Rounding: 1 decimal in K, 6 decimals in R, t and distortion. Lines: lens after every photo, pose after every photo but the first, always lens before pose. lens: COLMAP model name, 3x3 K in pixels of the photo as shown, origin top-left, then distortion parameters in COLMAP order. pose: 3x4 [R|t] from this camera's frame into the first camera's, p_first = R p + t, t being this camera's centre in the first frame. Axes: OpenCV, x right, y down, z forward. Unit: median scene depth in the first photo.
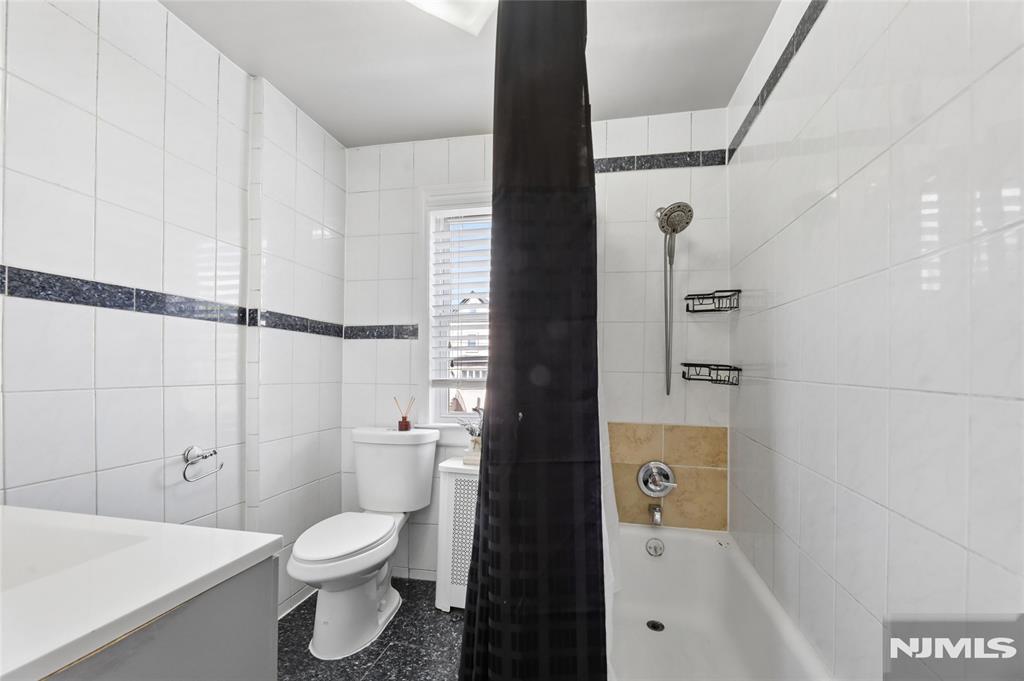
lens RADIAL K [[424.7, 0, 516.3], [0, 424.7, 363.2], [0, 0, 1]] dist [-0.004197, -0.000308]
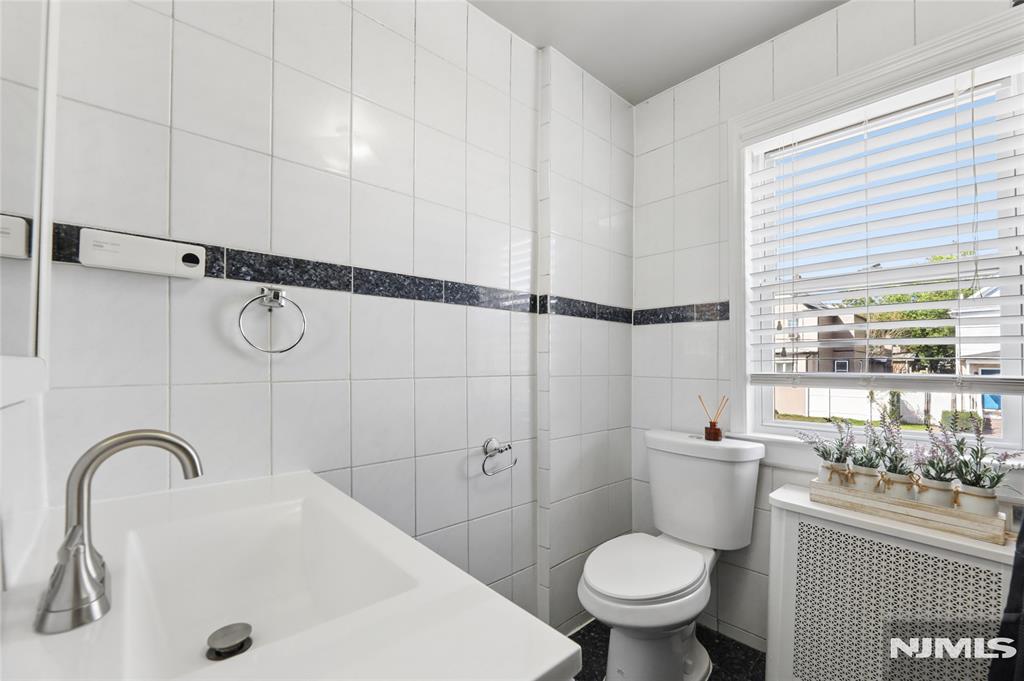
lens RADIAL K [[424.7, 0, 516.3], [0, 424.7, 363.2], [0, 0, 1]] dist [-0.004197, -0.000308]
pose [[0.810552, 0.004451, -0.585650, -0.113045], [0.007453, 0.999812, 0.017914, 0.004246], [0.585619, -0.018885, 0.810366, 0.191880]]
